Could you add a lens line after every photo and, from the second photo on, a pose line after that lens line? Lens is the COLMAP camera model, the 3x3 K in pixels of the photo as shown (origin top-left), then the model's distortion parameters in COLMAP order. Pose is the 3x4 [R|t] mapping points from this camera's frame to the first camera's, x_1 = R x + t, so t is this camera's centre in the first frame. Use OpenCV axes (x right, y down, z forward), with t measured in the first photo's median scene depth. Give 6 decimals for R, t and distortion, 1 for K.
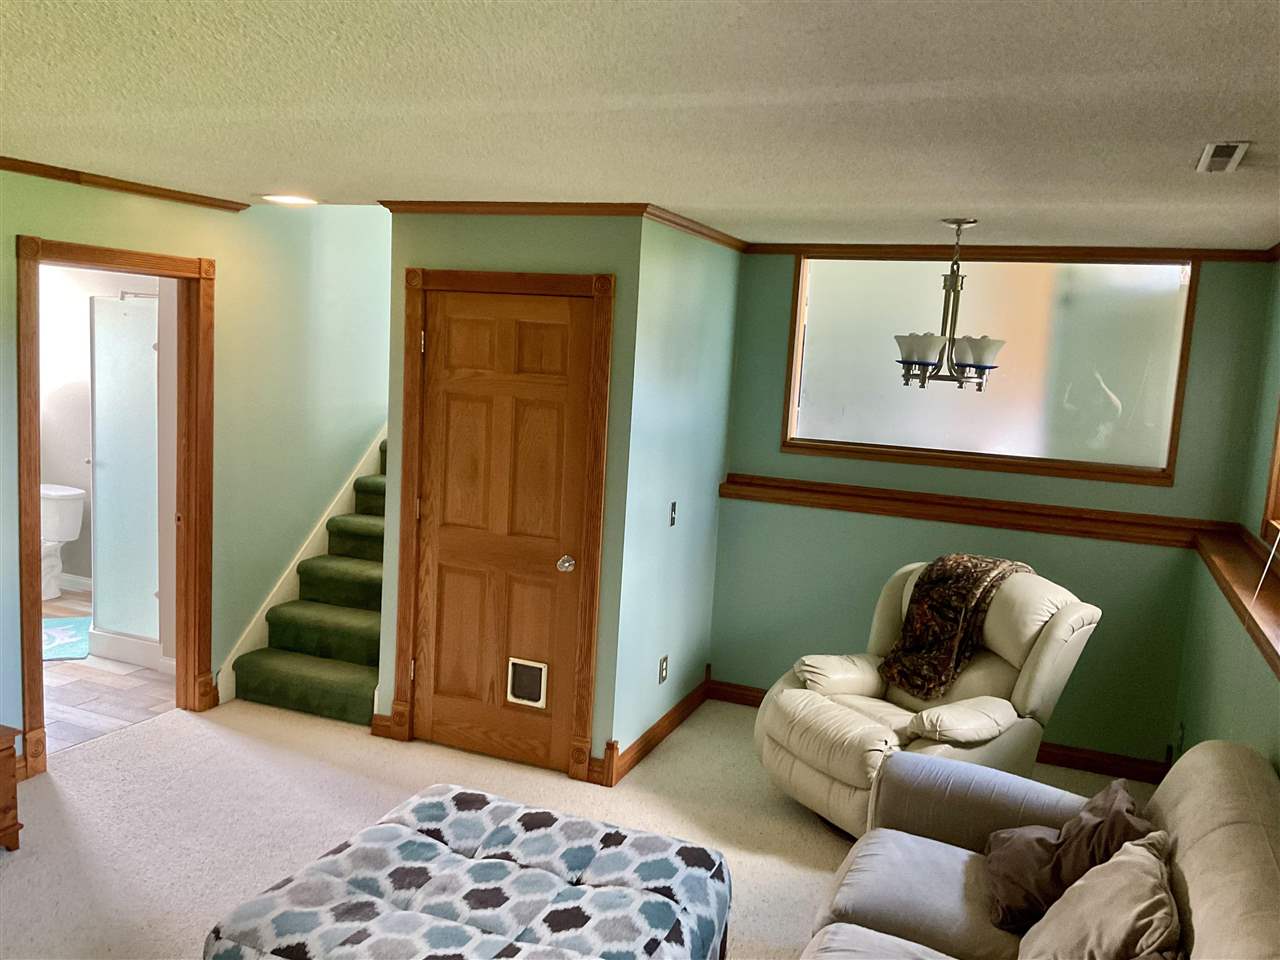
lens RADIAL K [[1056.8, 0, 637.6], [0, 1056.8, 478.3], [0, 0, 1]] dist [0.131266, -0.252156]
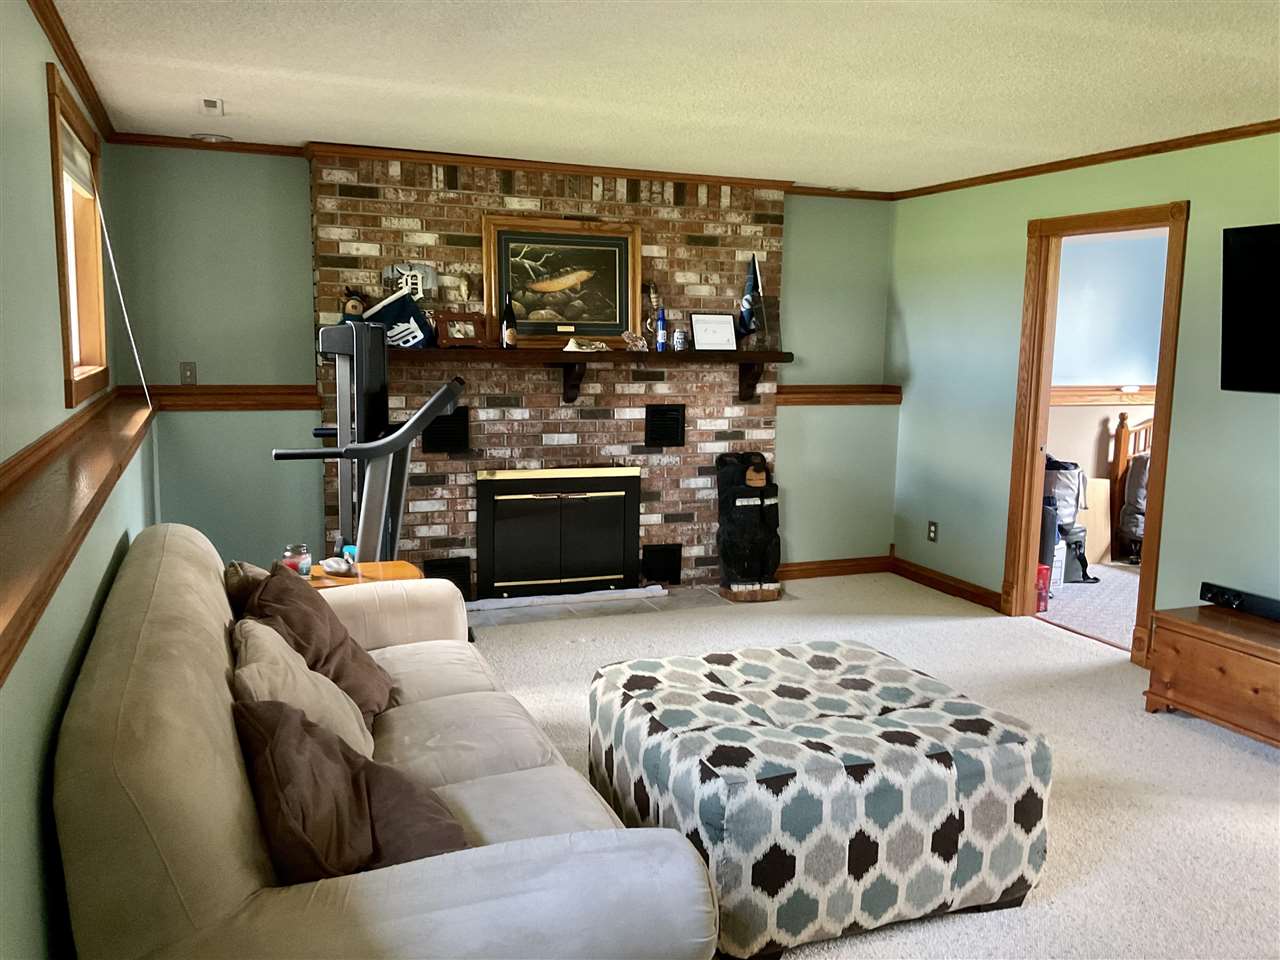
lens RADIAL K [[1056.8, 0, 637.6], [0, 1056.8, 478.3], [0, 0, 1]] dist [0.131266, -0.252156]
pose [[-0.712343, 0.026508, -0.701331, 0.463929], [-0.147525, 0.971305, 0.186554, -0.018305], [0.686151, 0.236354, -0.687992, 0.952974]]
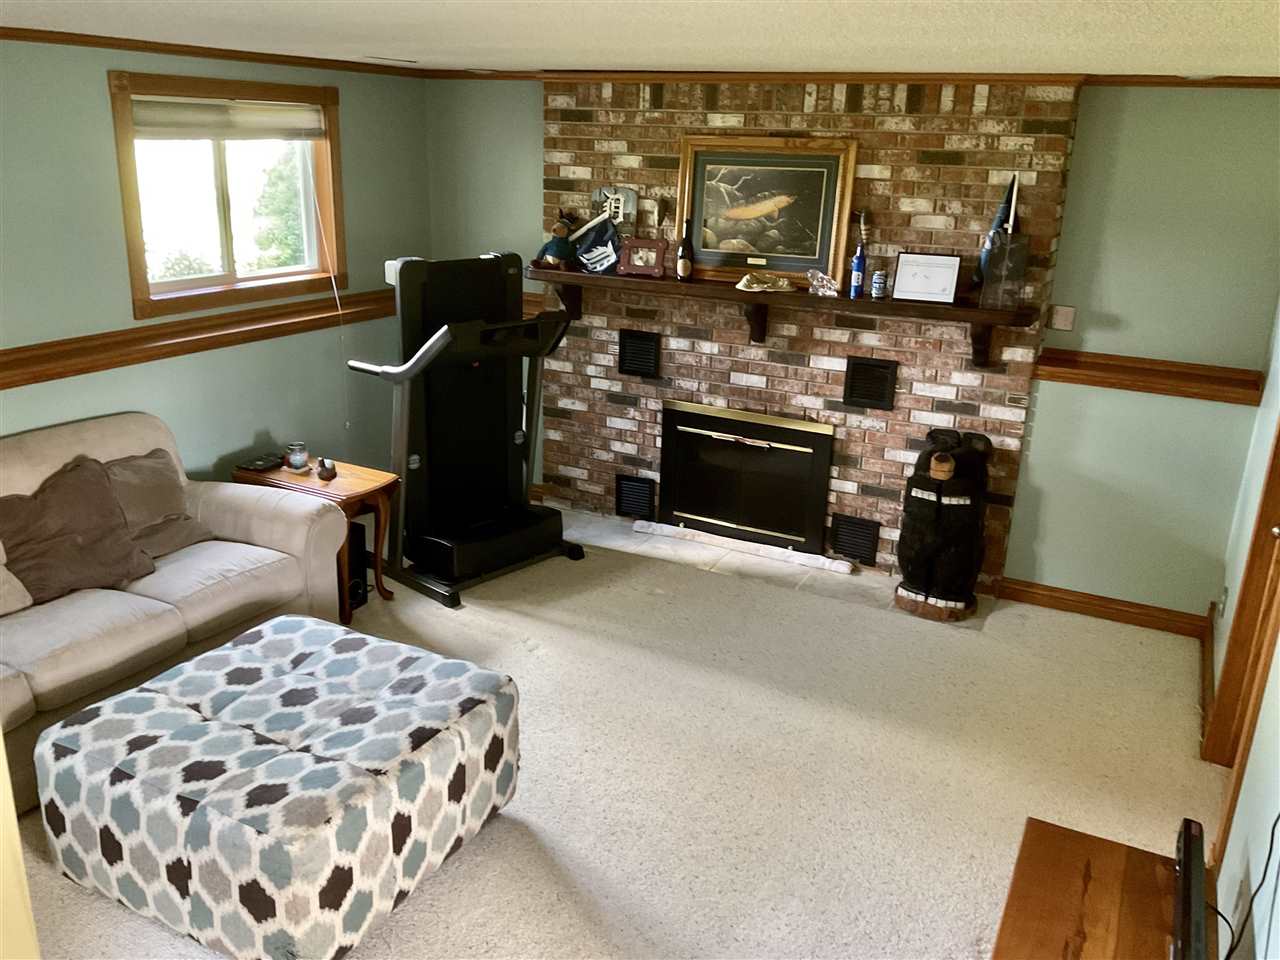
lens RADIAL K [[1056.8, 0, 637.6], [0, 1056.8, 478.3], [0, 0, 1]] dist [0.131266, -0.252156]
pose [[-0.992954, -0.108065, 0.048631, -0.319350], [-0.076904, 0.899854, 0.429358, -0.215838], [-0.090159, 0.422593, -0.901824, 1.131390]]
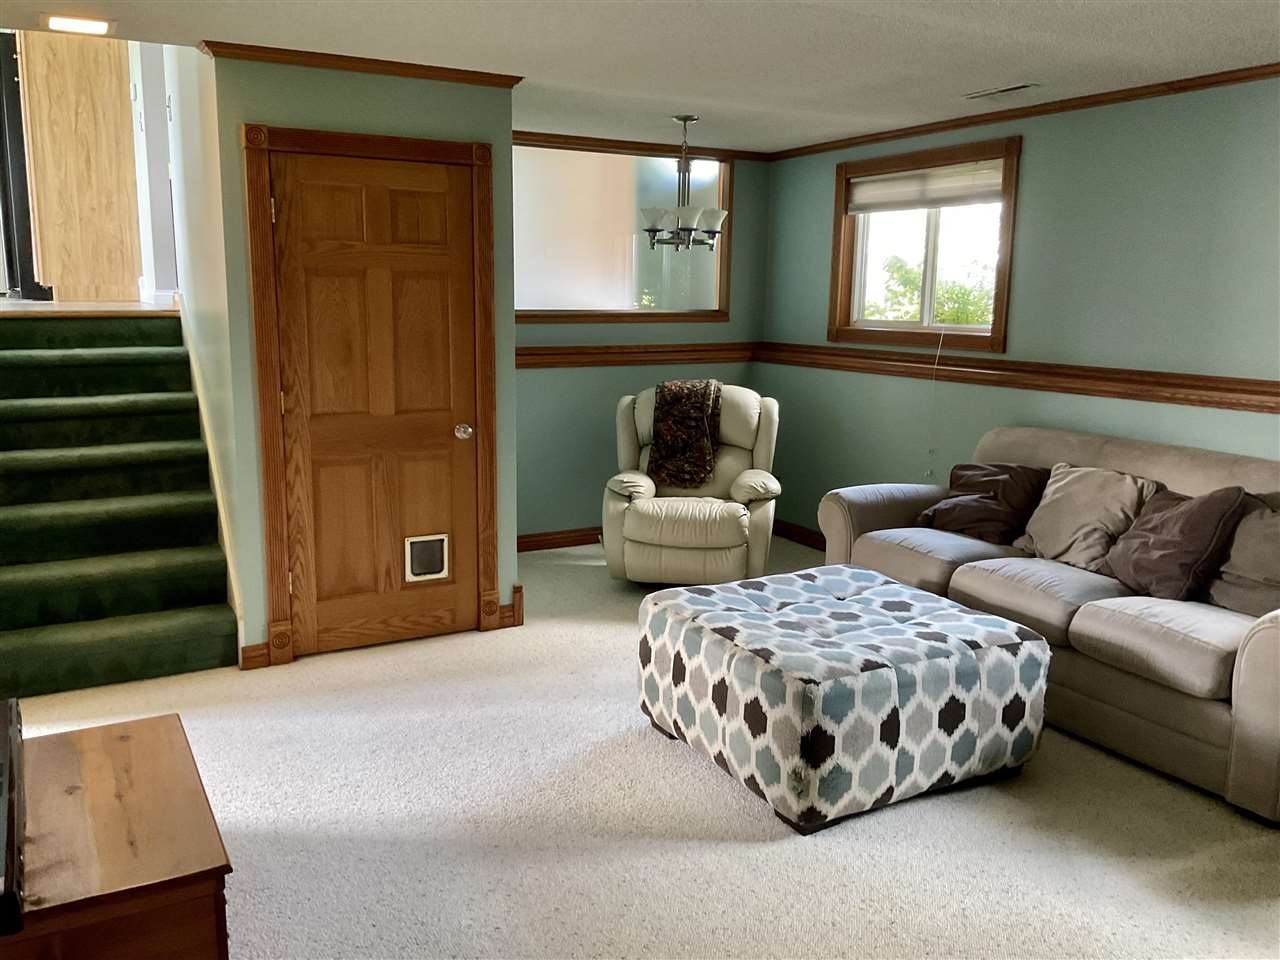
lens RADIAL K [[1056.8, 0, 637.6], [0, 1056.8, 478.3], [0, 0, 1]] dist [0.131266, -0.252156]
pose [[0.617970, -0.183934, 0.764383, -0.746469], [0.123781, 0.982885, 0.136440, 0.005616], [-0.776397, 0.010300, 0.630160, 0.211772]]
